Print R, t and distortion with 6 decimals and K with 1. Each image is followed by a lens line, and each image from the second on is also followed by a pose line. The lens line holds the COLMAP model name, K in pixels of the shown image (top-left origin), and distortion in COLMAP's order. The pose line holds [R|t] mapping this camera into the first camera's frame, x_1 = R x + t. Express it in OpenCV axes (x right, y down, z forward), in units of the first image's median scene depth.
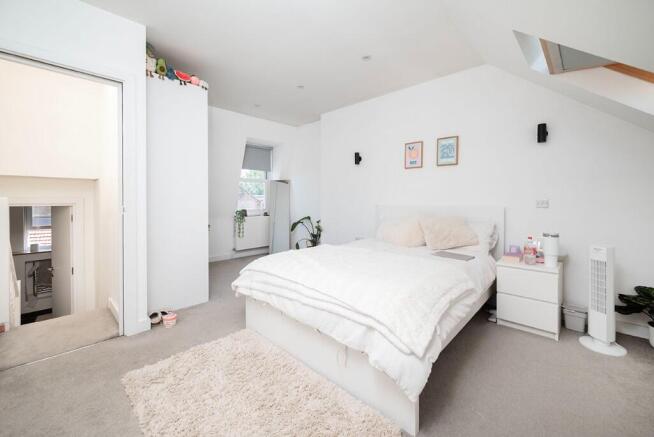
lens RADIAL K [[264.5, 0, 330.4], [0, 264.5, 201.4], [0, 0, 1]] dist [-0.003441, -0.000815]
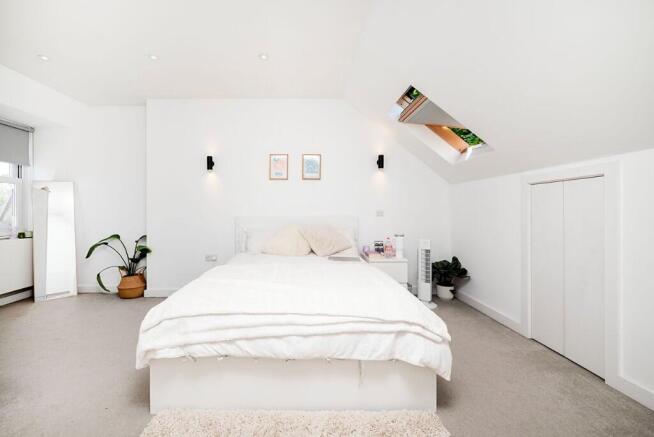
lens RADIAL K [[264.5, 0, 321.5], [0, 264.5, 212.8], [0, 0, 1]] dist [-0.003441, -0.000815]
pose [[0.733489, -0.007470, 0.679660, -0.356503], [0.008451, 0.999963, 0.001869, 0.001915], [-0.679648, 0.004373, 0.733525, 0.205474]]
